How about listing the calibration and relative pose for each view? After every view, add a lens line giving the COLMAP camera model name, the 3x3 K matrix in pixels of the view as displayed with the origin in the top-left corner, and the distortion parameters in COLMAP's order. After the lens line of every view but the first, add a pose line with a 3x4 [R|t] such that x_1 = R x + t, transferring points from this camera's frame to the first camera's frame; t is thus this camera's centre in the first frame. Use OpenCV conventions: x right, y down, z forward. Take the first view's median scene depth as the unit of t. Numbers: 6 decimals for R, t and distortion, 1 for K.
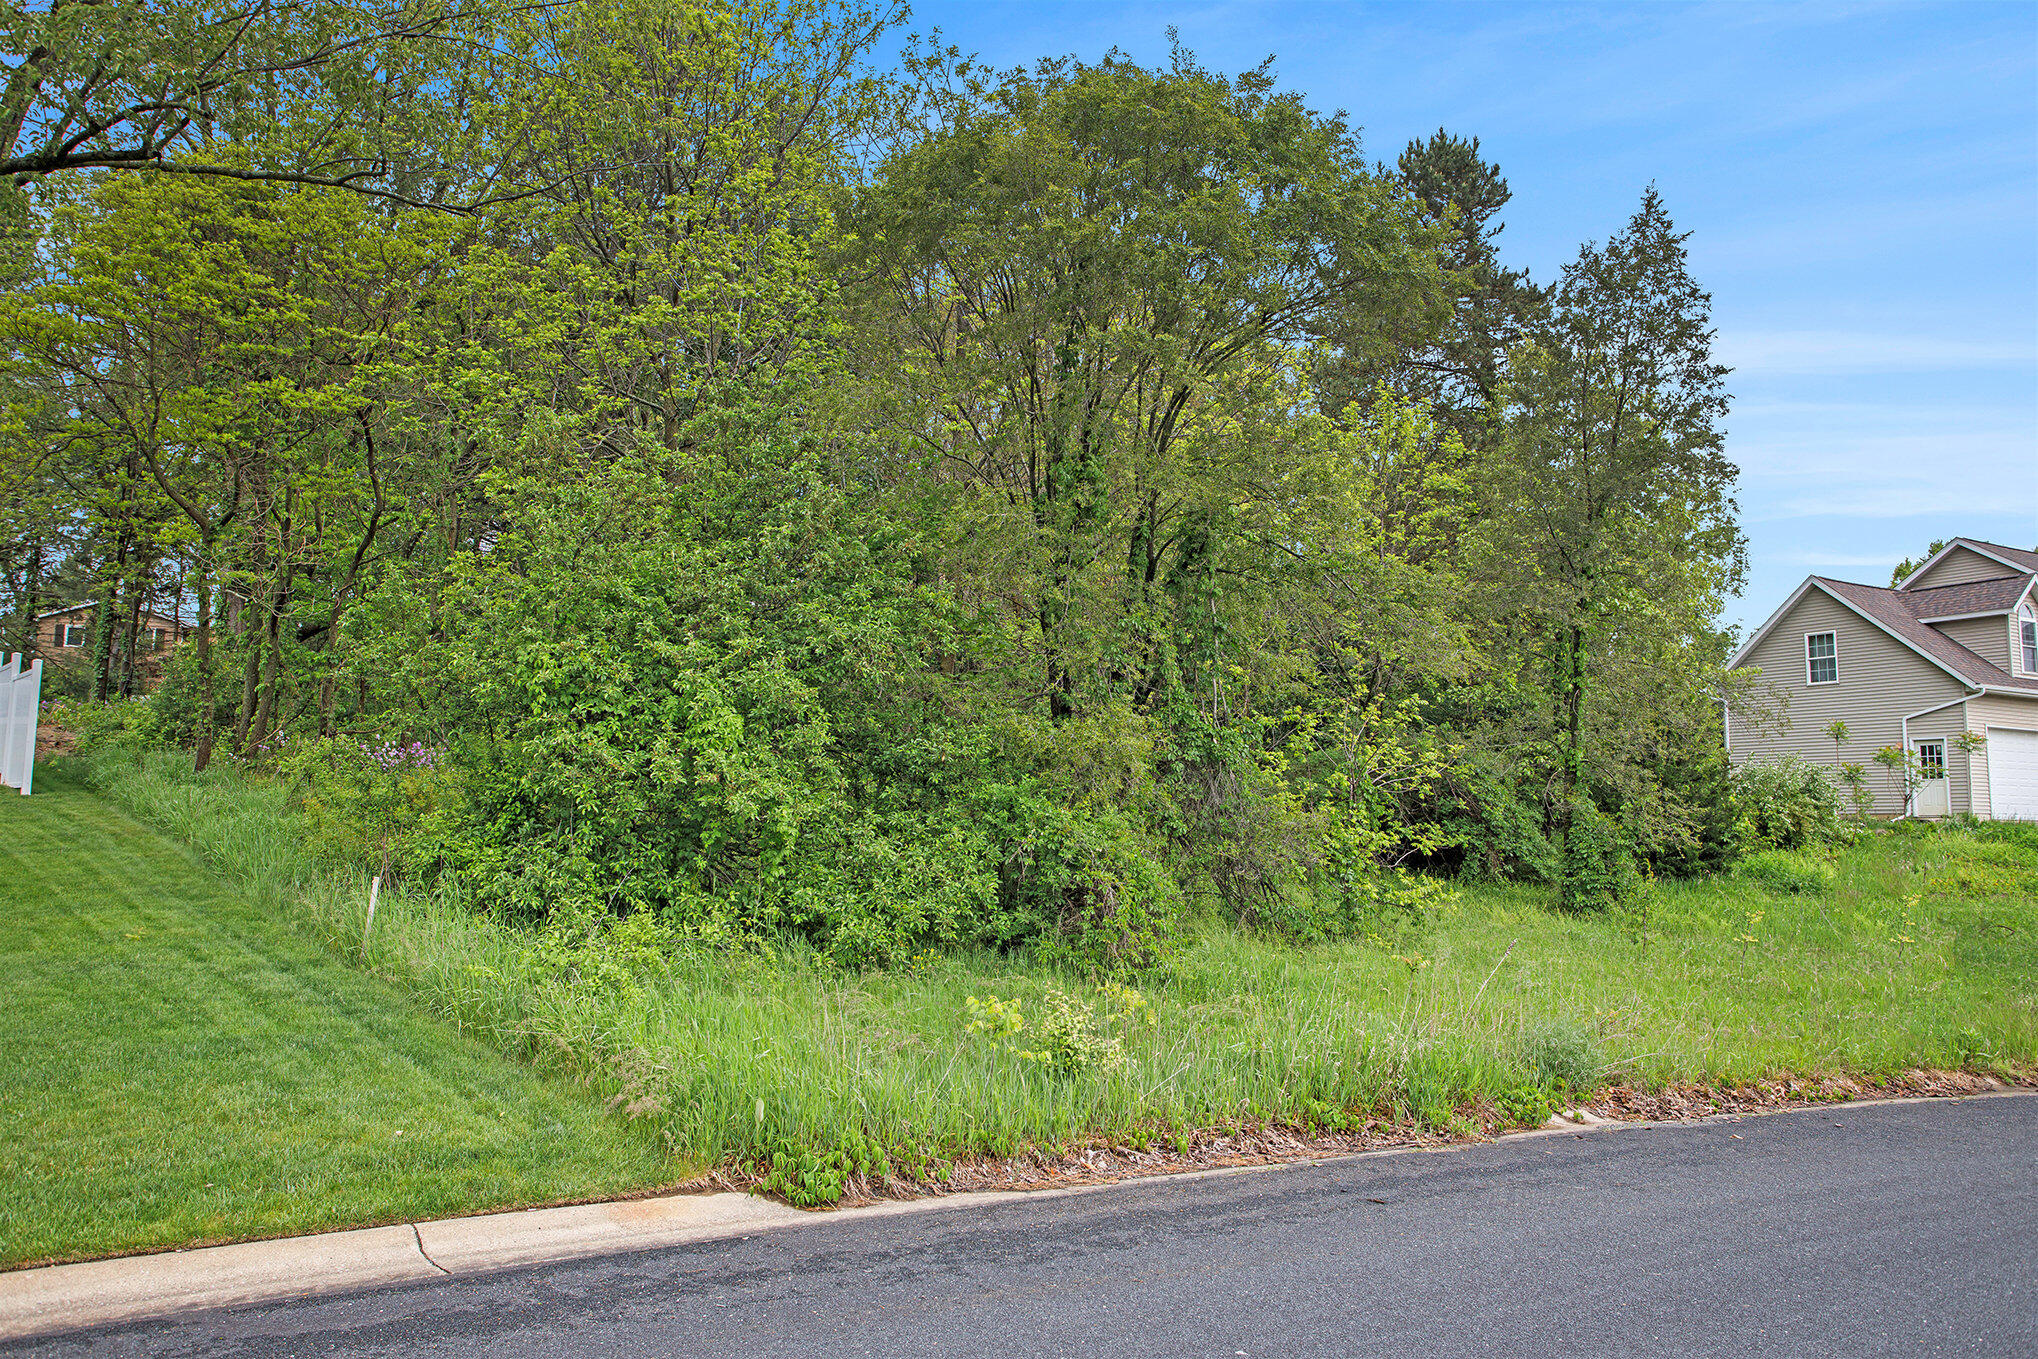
lens RADIAL K [[1522.7, 0, 1020.9], [0, 1522.7, 683.8], [0, 0, 1]] dist [0.009313, 0.001817]
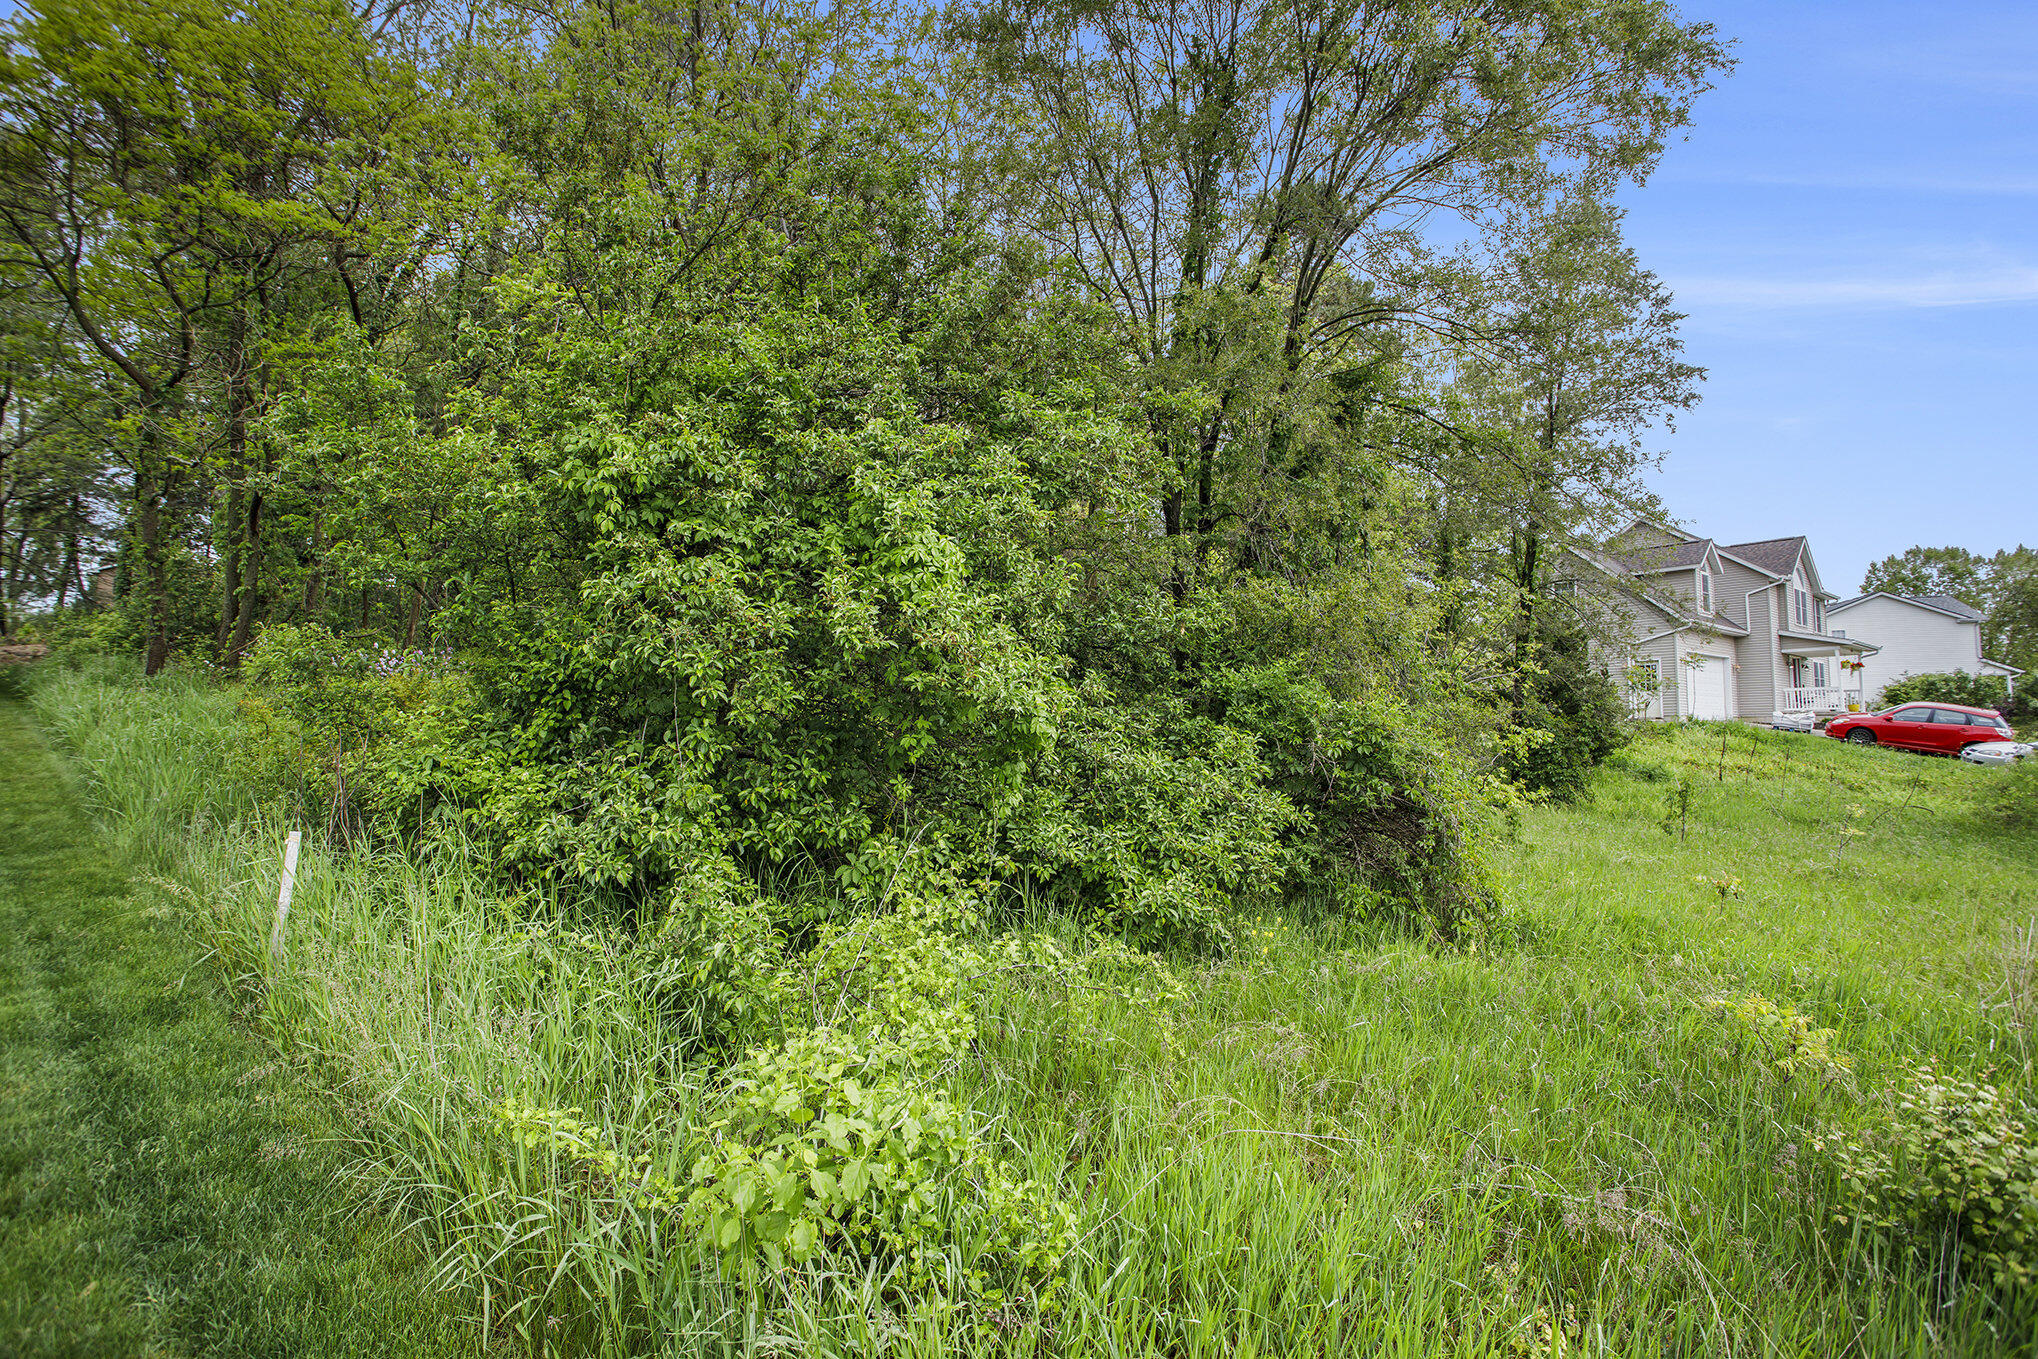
lens RADIAL K [[1011.2, 0, 1017.8], [0, 1011.2, 679.2], [0, 0, 1]] dist [-0.037518, -0.000076]
pose [[0.988456, -0.004004, 0.151457, -0.221286], [-0.001409, 0.999365, 0.035612, 0.060623], [-0.151504, -0.035414, 0.987822, 0.601178]]
